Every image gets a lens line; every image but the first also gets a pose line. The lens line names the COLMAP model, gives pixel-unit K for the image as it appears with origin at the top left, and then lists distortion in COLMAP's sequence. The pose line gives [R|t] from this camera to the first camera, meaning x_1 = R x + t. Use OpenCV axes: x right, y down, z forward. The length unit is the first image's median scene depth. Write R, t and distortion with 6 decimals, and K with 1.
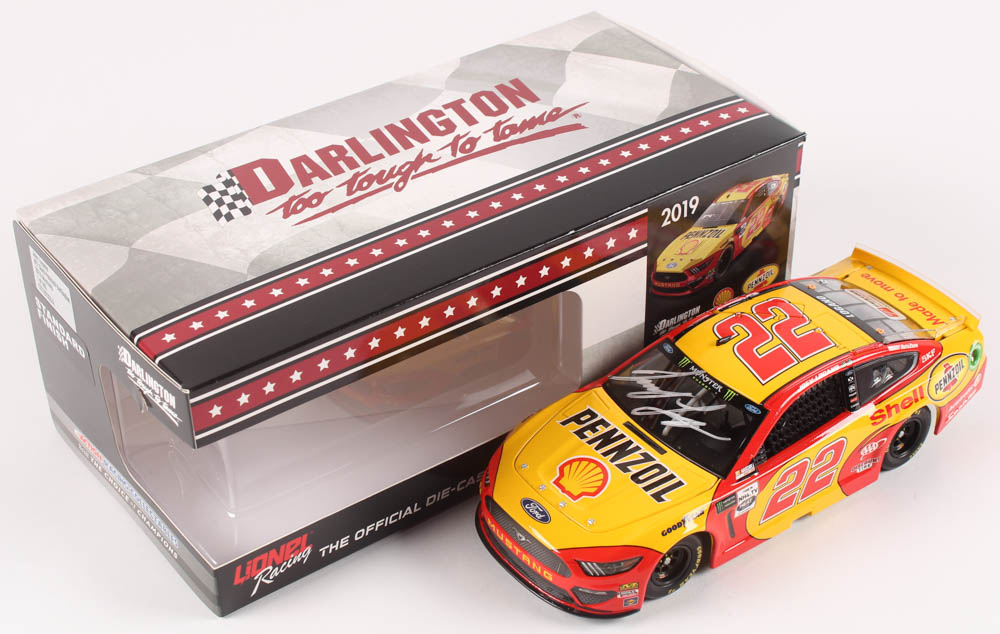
lens RADIAL K [[1911.2, 0, 500.0], [0, 1911.2, 317.0], [0, 0, 1]] dist [-0.121467, 0.083925]
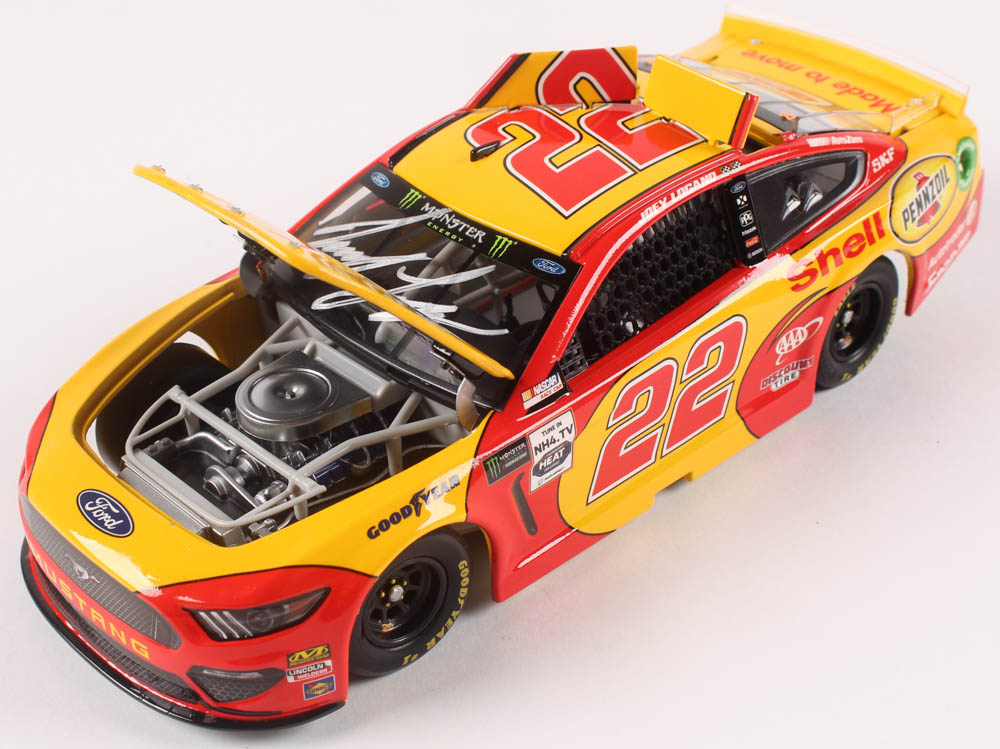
lens RADIAL K [[1807.7, 0, 500.0], [0, 1807.7, 374.5], [0, 0, 1]] dist [-0.138930, -0.043382]
pose [[0.994112, -0.093064, 0.055504, 0.090018], [0.094088, 0.995433, -0.016117, 0.080181], [-0.053751, 0.021244, 0.998328, 0.529441]]
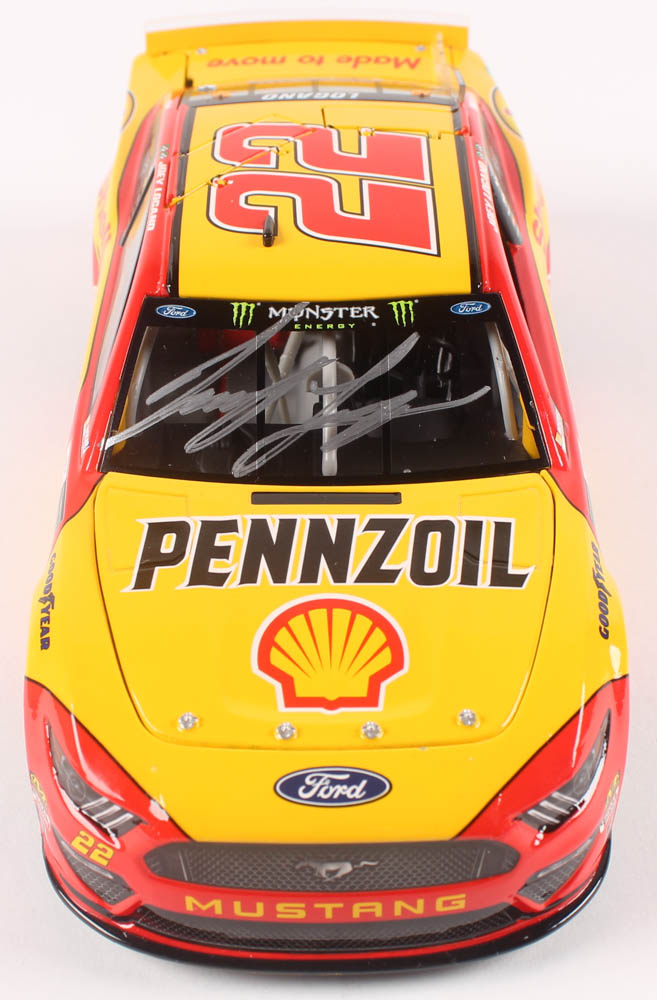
lens RADIAL K [[1982.5, 0, 328.5], [0, 1982.5, 500.0], [0, 0, 1]] dist [-0.294323, -0.053470]
pose [[0.603303, -0.503099, 0.618803, -0.180188], [0.481359, 0.848354, 0.220427, -0.027875], [-0.635861, 0.164882, 0.753986, 0.676078]]
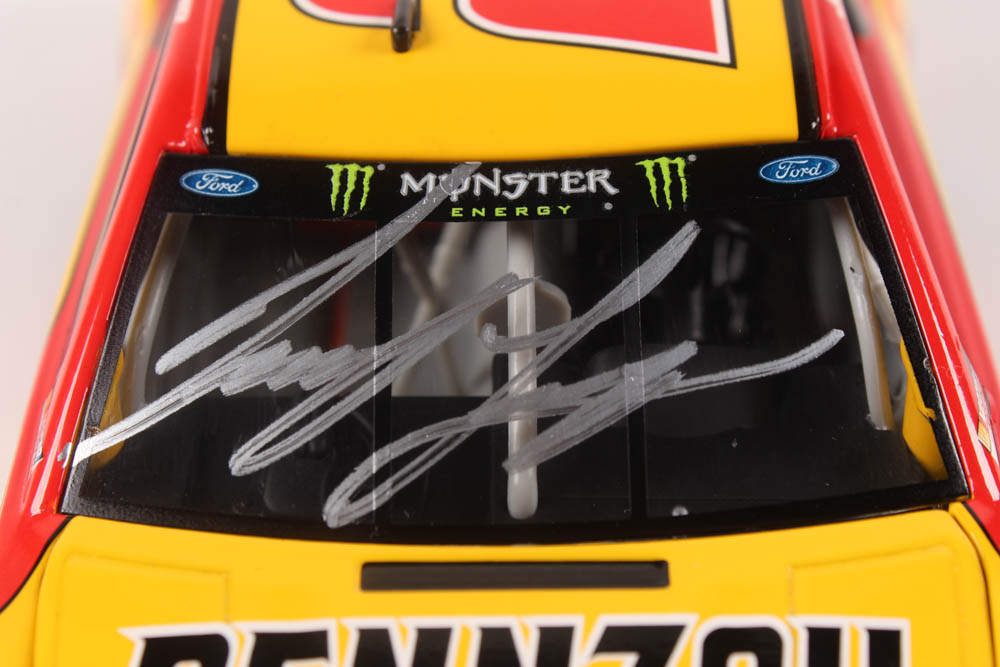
lens RADIAL K [[2007.8, 0, 500.0], [0, 2007.8, 333.5], [0, 0, 1]] dist [-0.034009, -0.100531]
pose [[0.612979, -0.522377, 0.592773, -0.033523], [0.494752, 0.838726, 0.227505, -0.004929], [-0.616017, 0.153820, 0.772569, 0.827631]]
